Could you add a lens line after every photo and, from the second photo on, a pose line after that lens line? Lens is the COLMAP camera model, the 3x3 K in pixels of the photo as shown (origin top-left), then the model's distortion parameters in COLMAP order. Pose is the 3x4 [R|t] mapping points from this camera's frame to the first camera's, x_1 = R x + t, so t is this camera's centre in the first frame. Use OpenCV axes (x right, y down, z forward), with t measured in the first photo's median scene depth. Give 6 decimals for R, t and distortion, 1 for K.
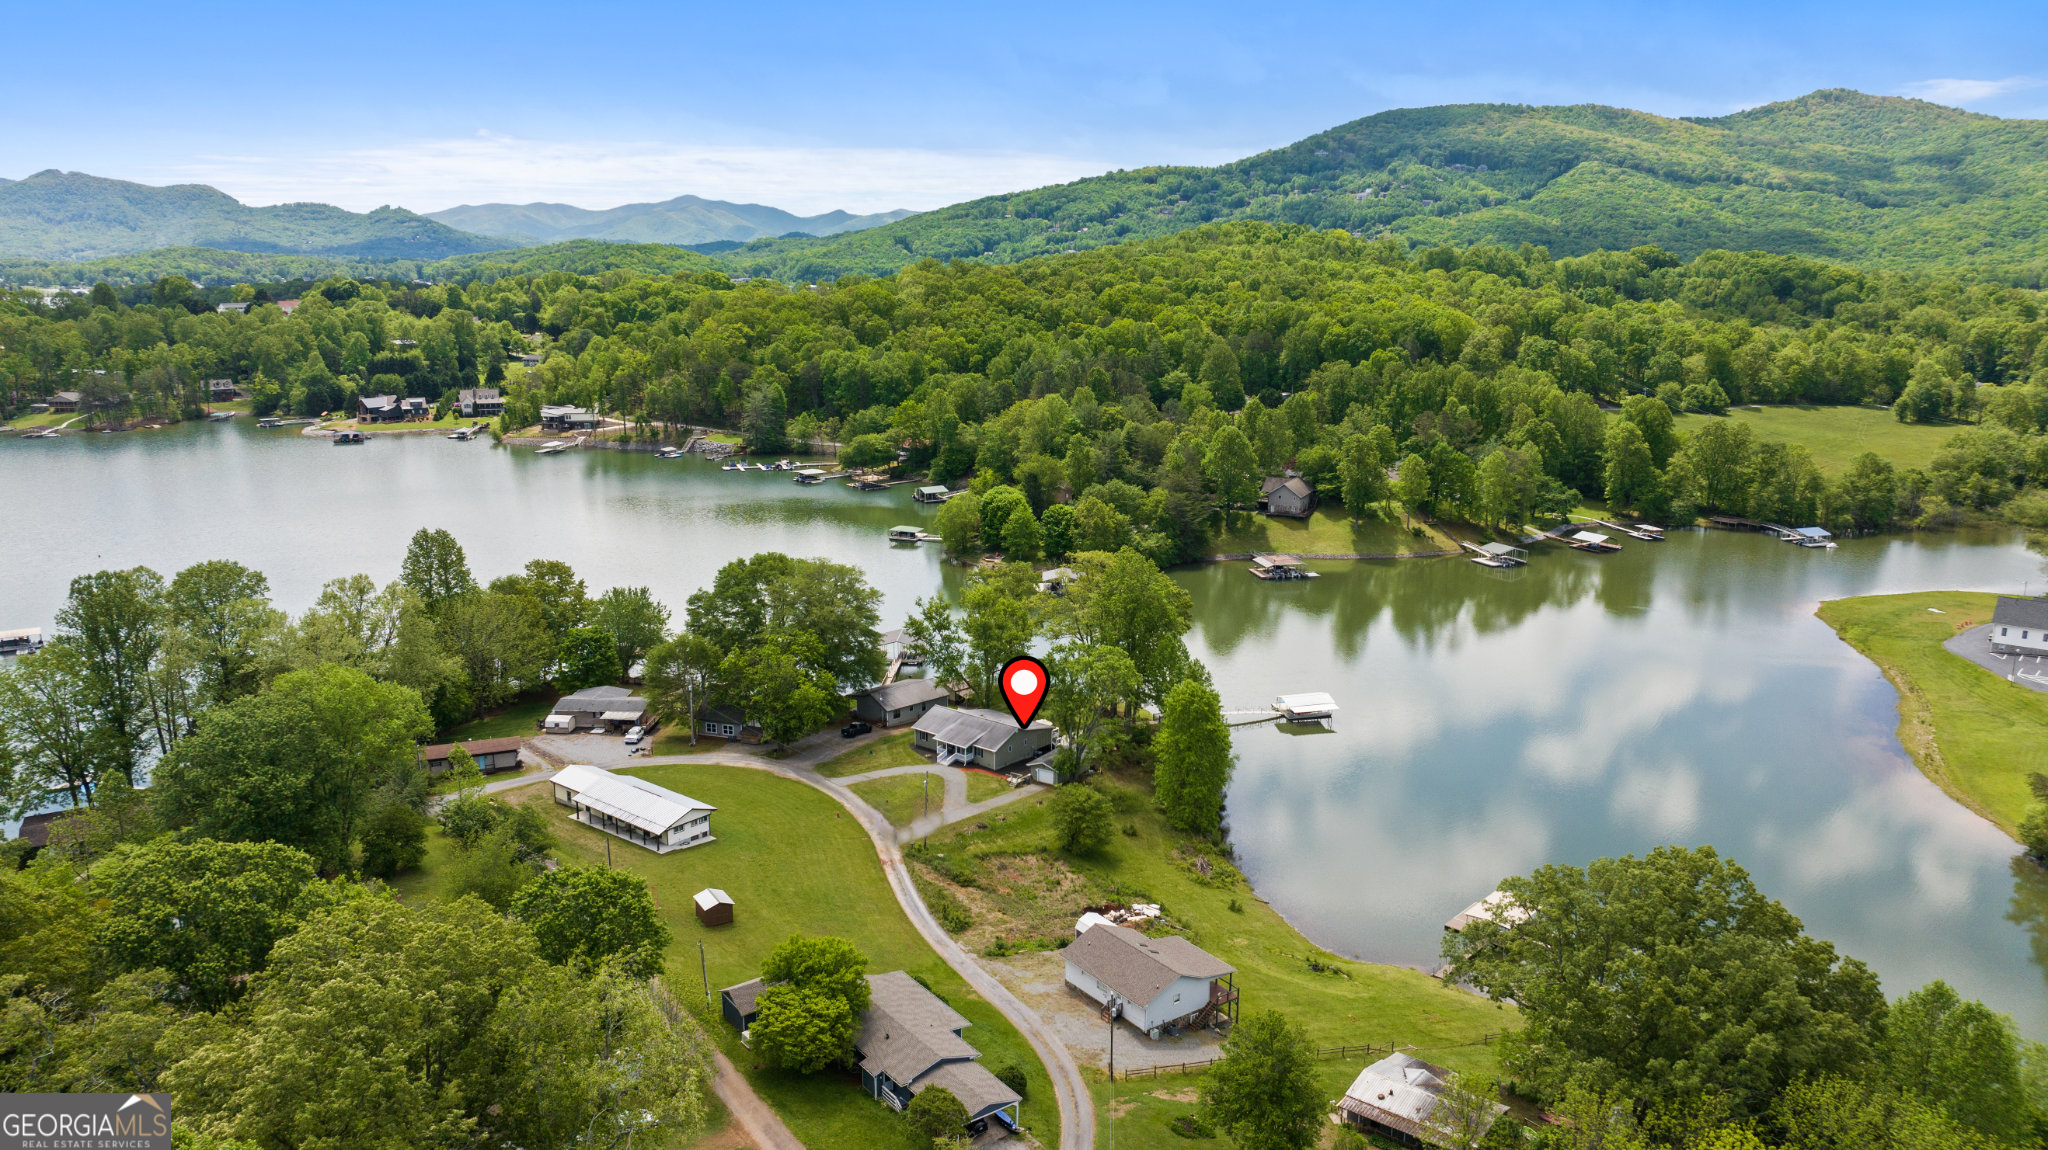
lens RADIAL K [[1478.5, 0, 1024.1], [0, 1478.5, 574.7], [0, 0, 1]] dist [-0.002154, -0.000060]
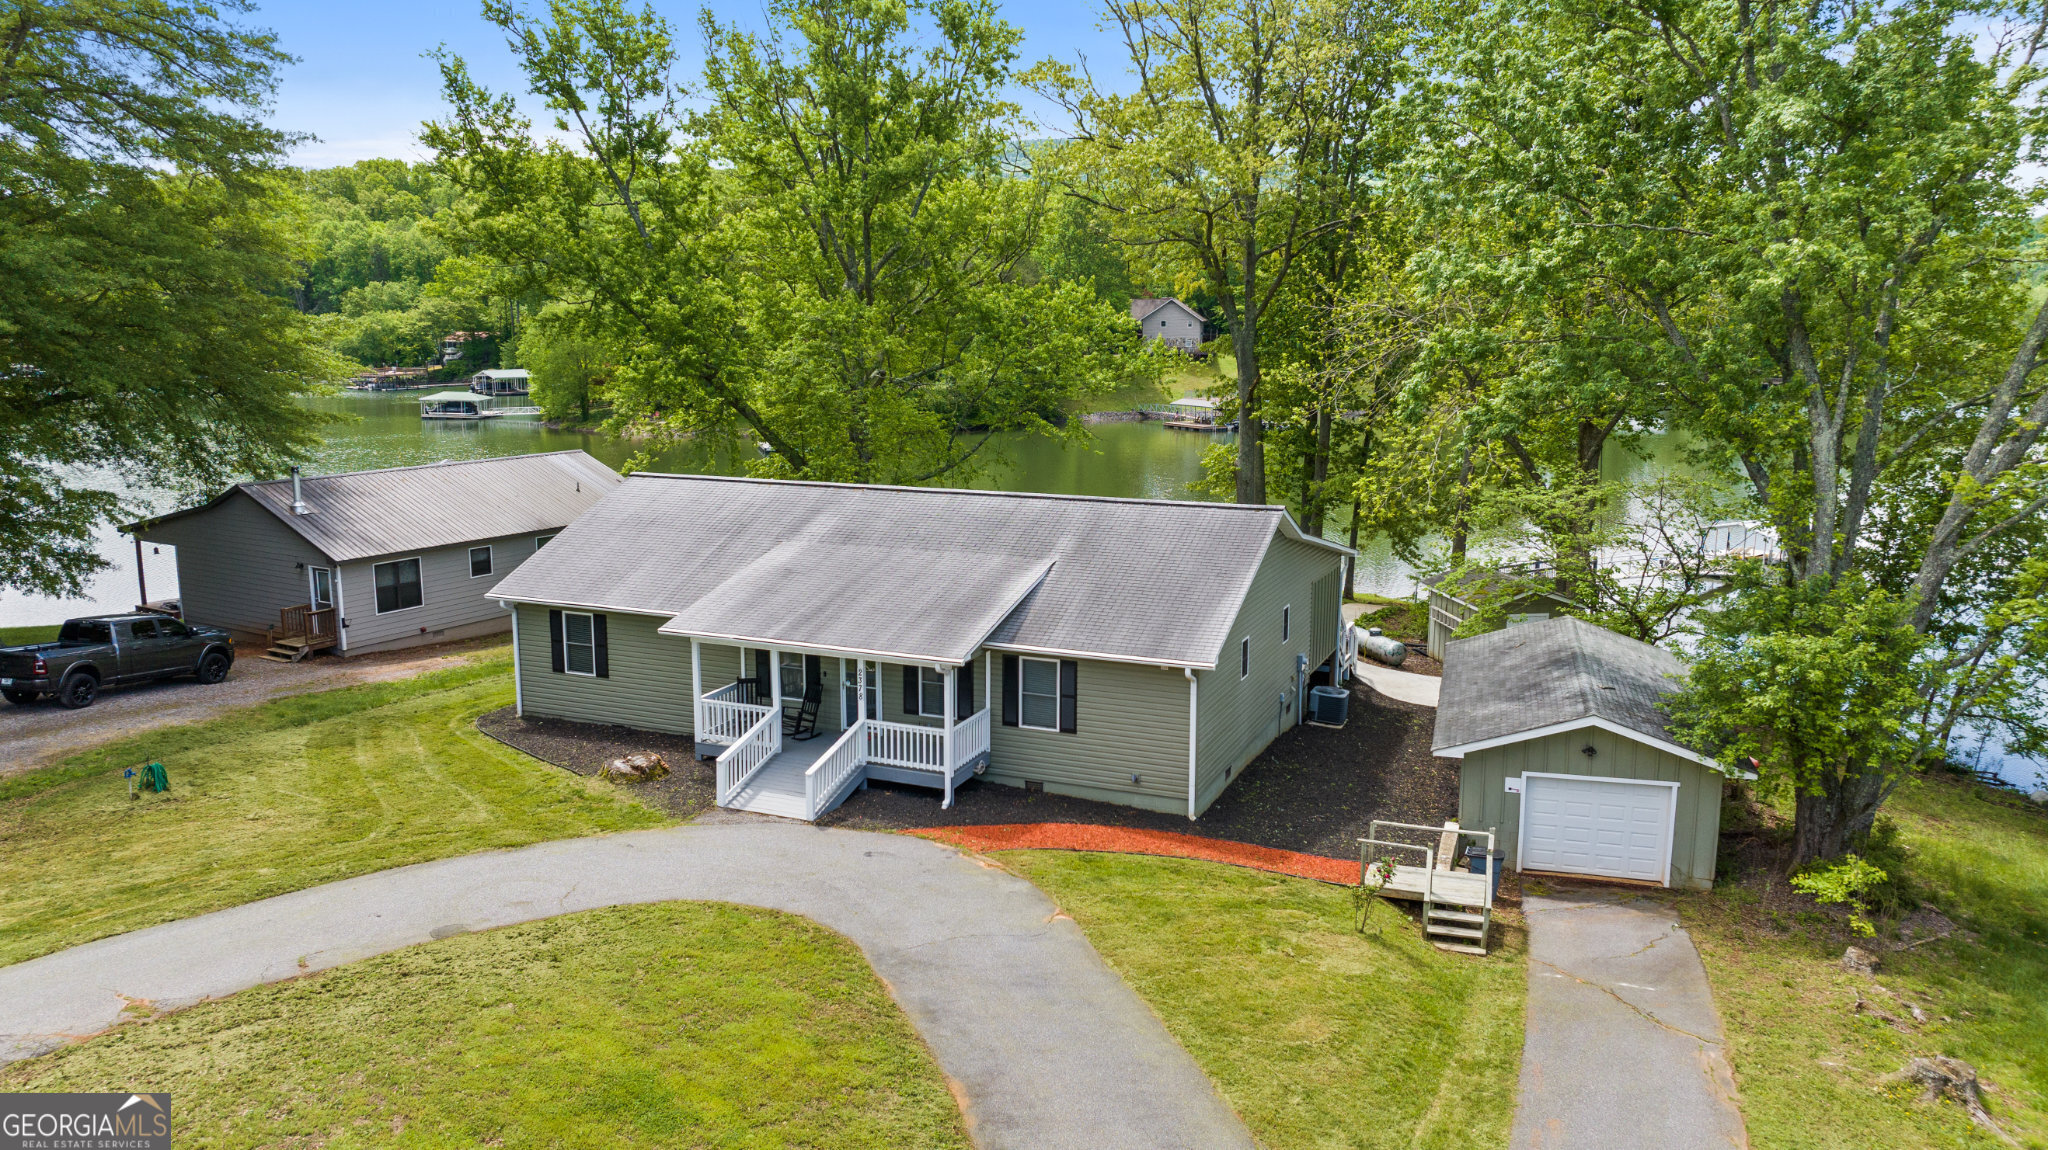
lens RADIAL K [[1478.5, 0, 1023.3], [0, 1478.5, 576.2], [0, 0, 1]] dist [-0.002154, -0.000060]
pose [[0.960318, -0.049651, 0.274451, -0.066248], [0.064287, 0.996935, -0.044588, 0.112686], [-0.271396, 0.060462, 0.960567, 0.856184]]
